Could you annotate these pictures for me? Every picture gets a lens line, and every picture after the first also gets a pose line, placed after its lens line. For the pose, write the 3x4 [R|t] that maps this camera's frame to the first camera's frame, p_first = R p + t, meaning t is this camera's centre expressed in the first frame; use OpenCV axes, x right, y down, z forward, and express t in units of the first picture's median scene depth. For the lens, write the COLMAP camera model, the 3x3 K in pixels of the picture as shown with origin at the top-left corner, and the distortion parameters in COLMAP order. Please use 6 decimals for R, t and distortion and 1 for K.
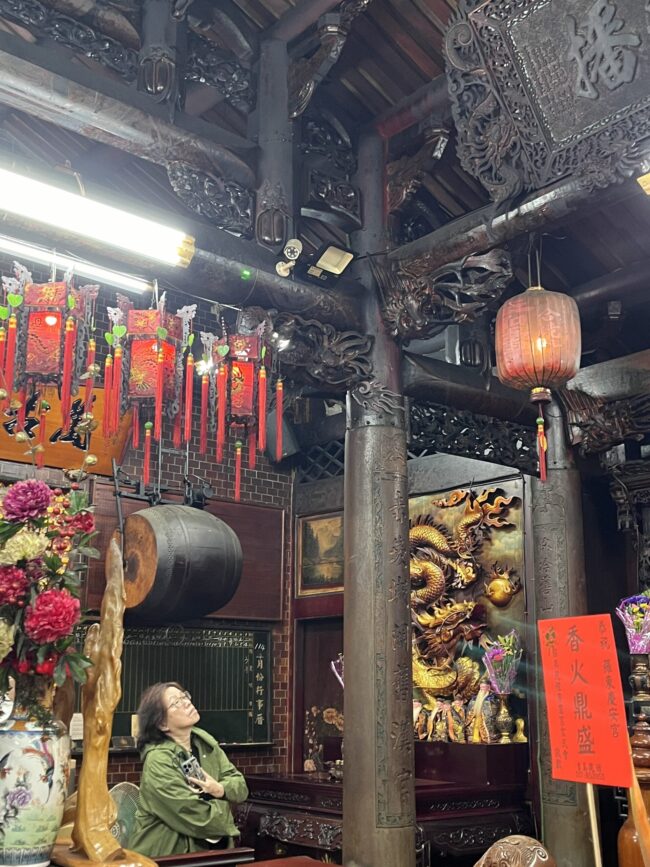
lens RADIAL K [[1001.6, 0, 320.0], [0, 1001.6, 440.6], [0, 0, 1]] dist [0.026634, 0.000000]
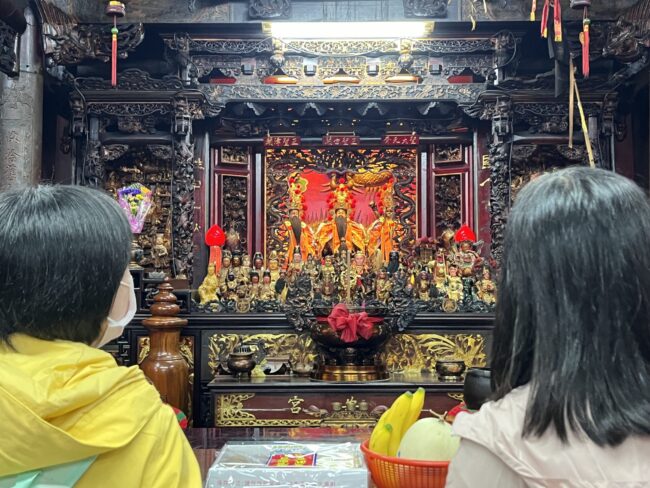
lens RADIAL K [[824.8, 0, 326.1], [0, 824.8, 239.2], [0, 0, 1]] dist [0.020016, 0.000000]
pose [[0.650312, 0.039178, 0.758657, -0.312536], [-0.187214, 0.976133, 0.110068, 0.060111], [-0.736238, -0.213609, 0.642125, 0.153304]]
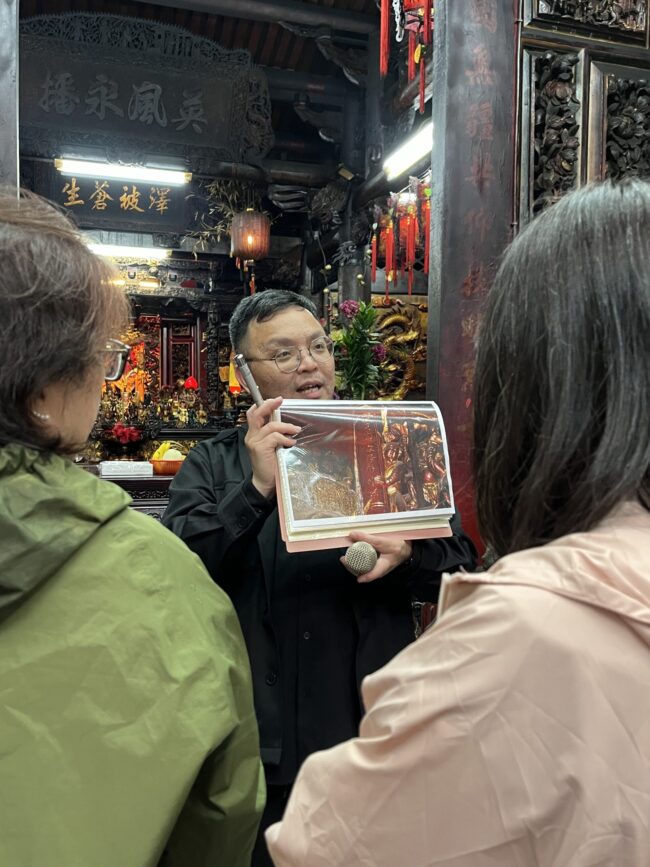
lens RADIAL K [[788.2, 0, 329.4], [0, 788.2, 452.1], [0, 0, 1]] dist [0.043480, -0.018031]
pose [[0.369379, -0.037313, 0.928530, -0.916453], [-0.236948, 0.962385, 0.132934, -0.024447], [-0.898563, -0.269116, 0.346643, -0.225897]]
